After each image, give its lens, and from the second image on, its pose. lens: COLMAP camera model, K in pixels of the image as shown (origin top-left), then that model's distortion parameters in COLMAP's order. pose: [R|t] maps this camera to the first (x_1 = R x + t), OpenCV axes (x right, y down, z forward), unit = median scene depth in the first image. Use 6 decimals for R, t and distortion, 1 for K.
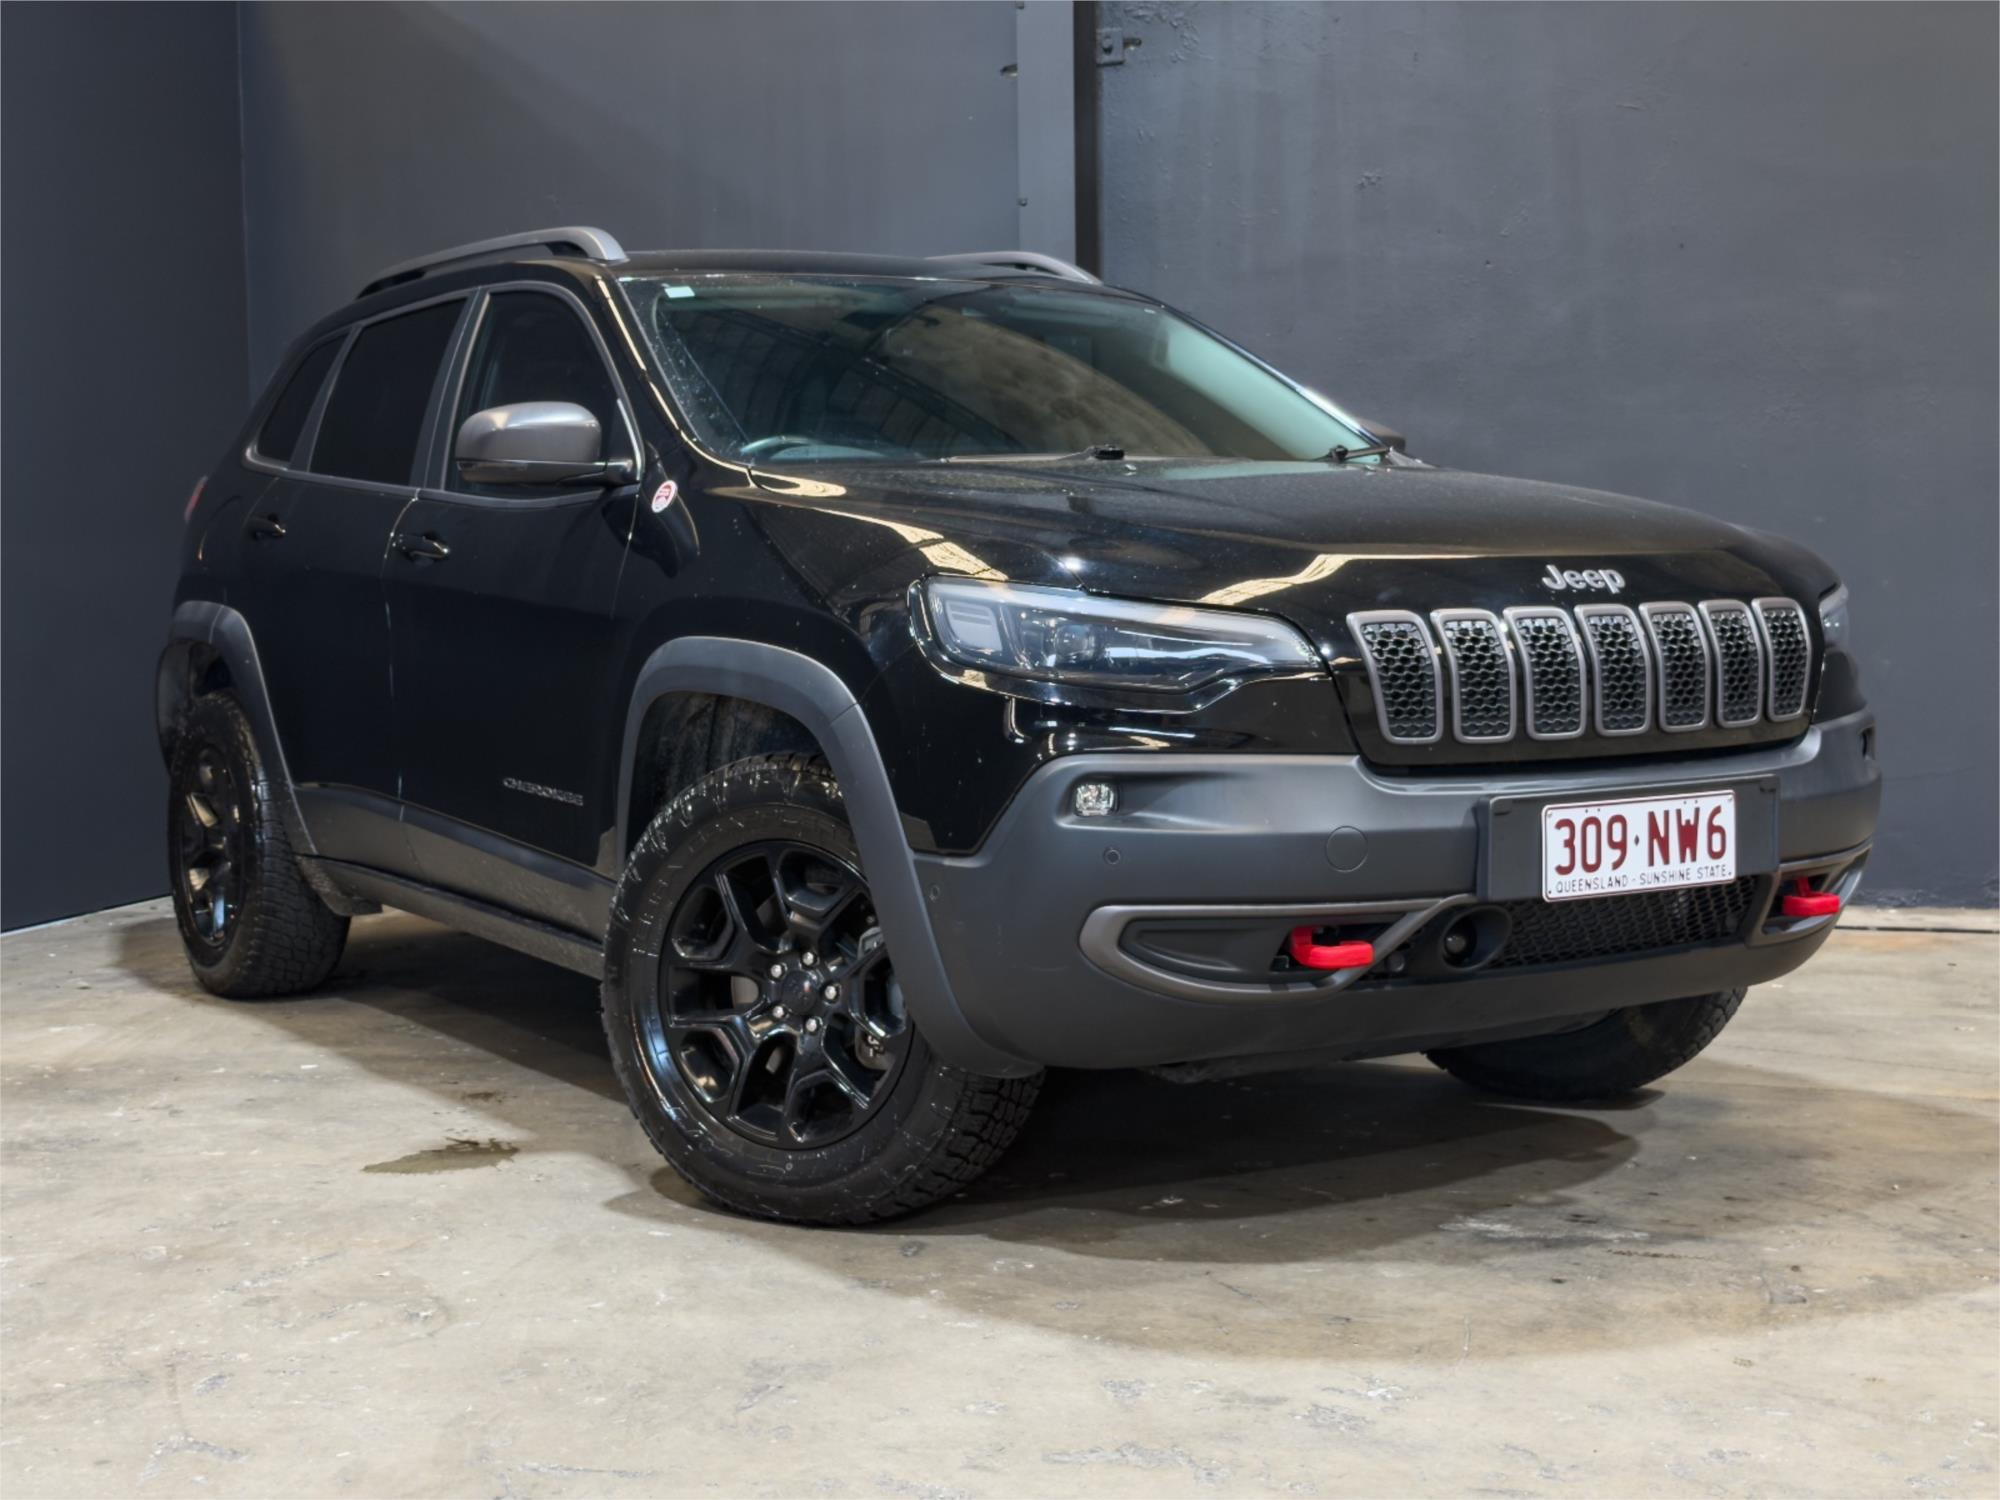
lens RADIAL K [[2789.8, 0, 1000.0], [0, 2789.8, 750.0], [0, 0, 1]] dist [0.297073, -0.685397]
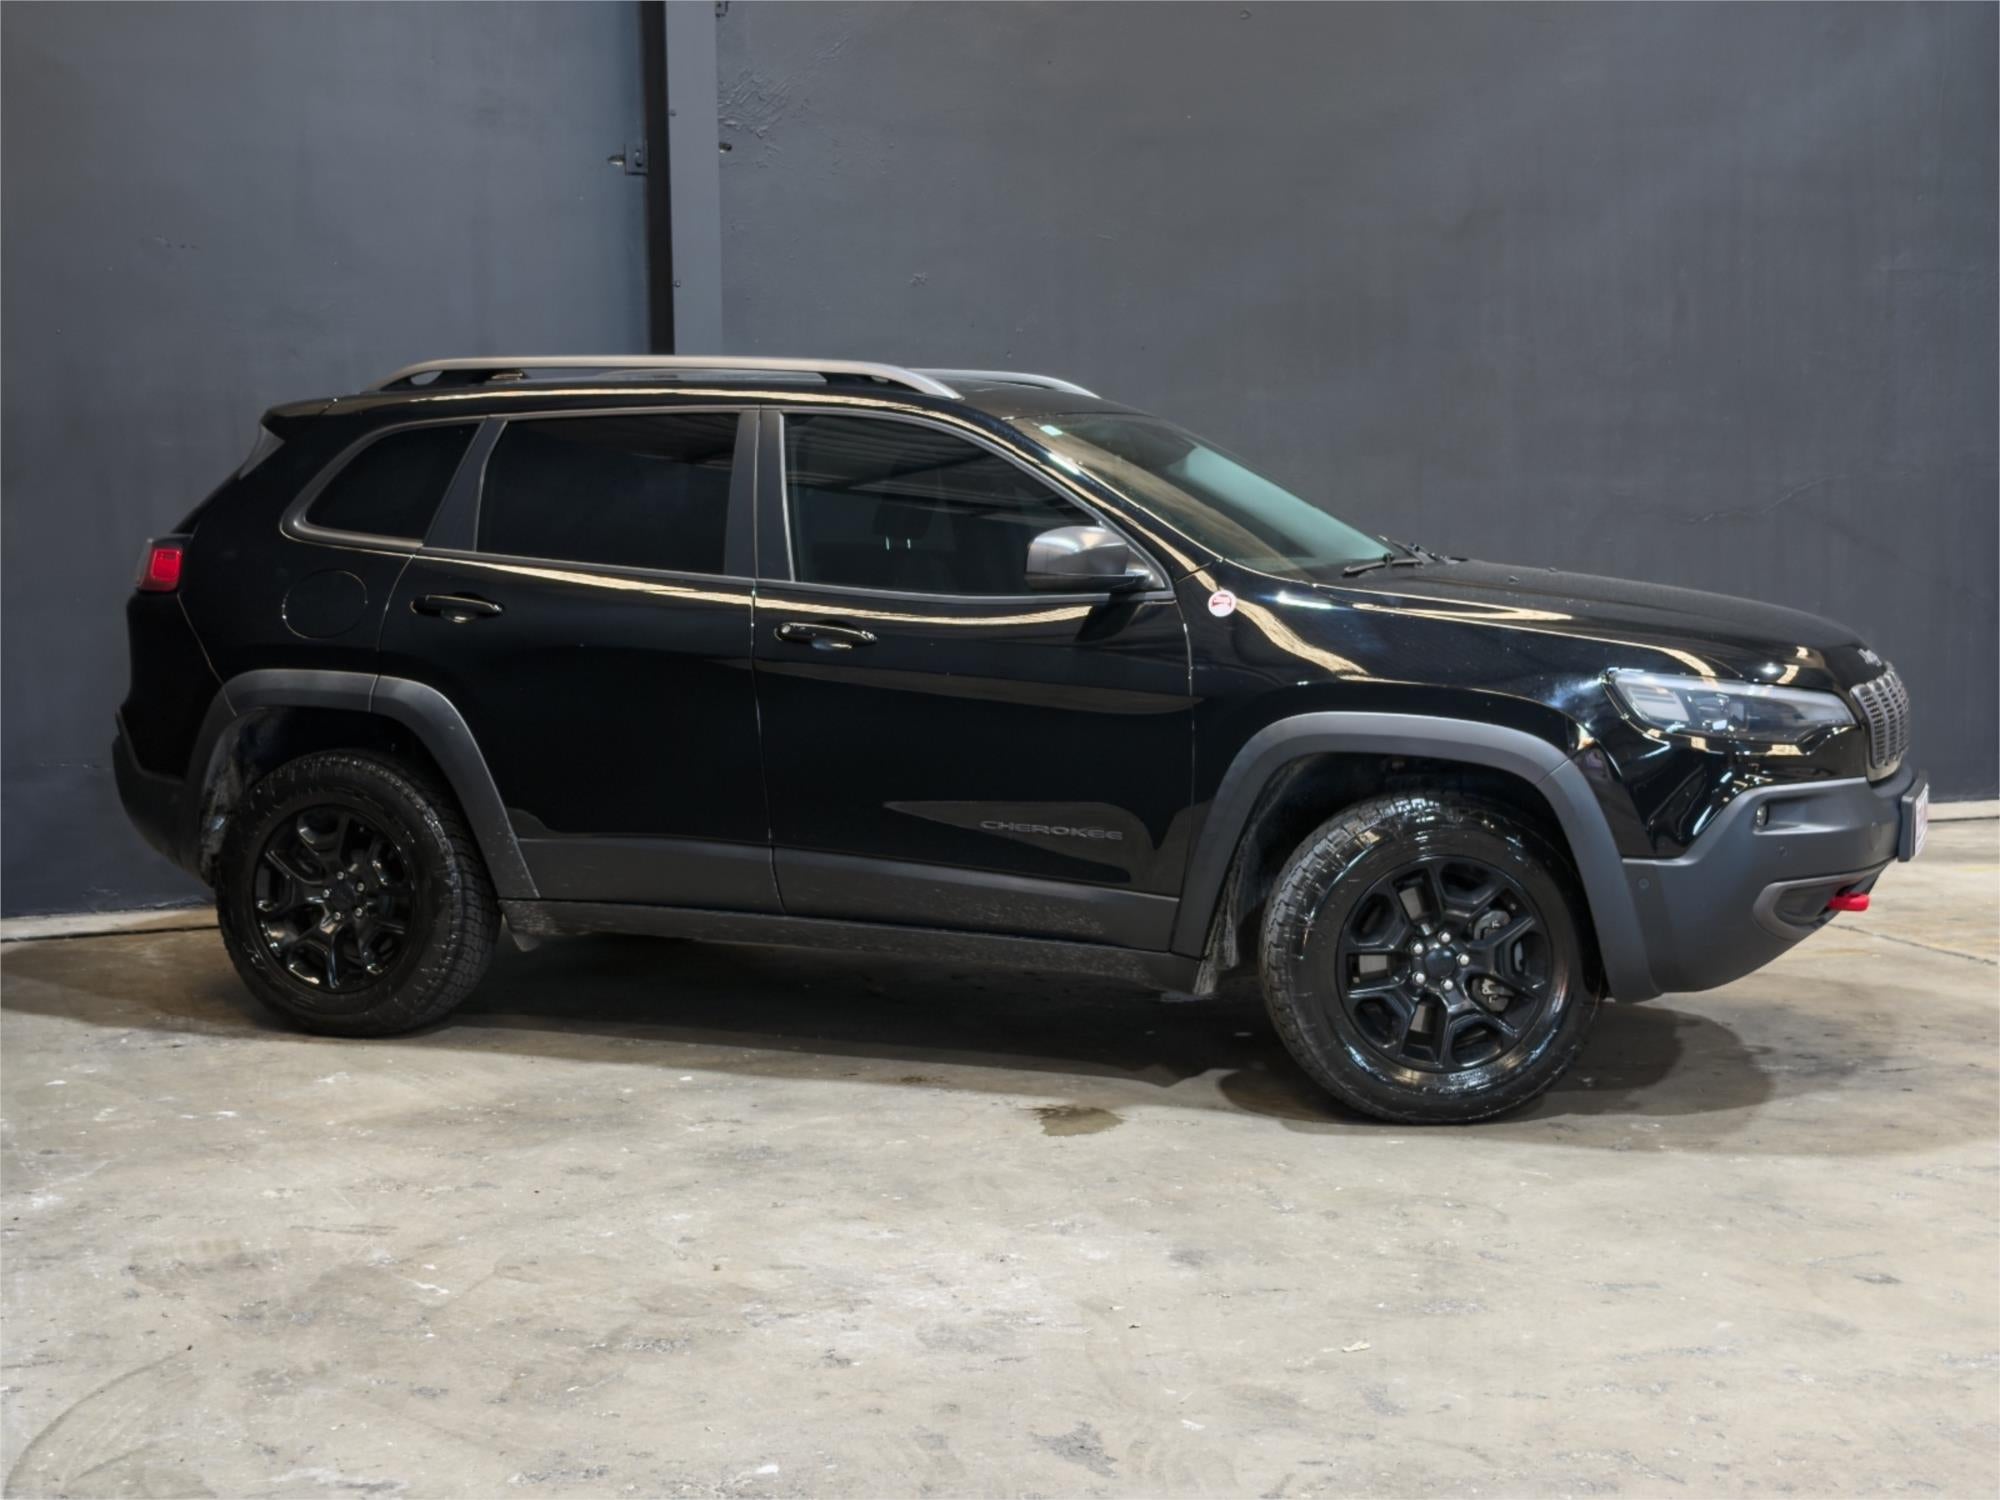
lens RADIAL K [[2789.8, 0, 1000.0], [0, 2789.8, 750.0], [0, 0, 1]] dist [0.297073, -0.685397]
pose [[0.767903, -0.048255, 0.638746, -1.360082], [0.032619, 0.998811, 0.036242, -0.094203], [-0.639735, -0.006995, 0.768563, 0.060017]]
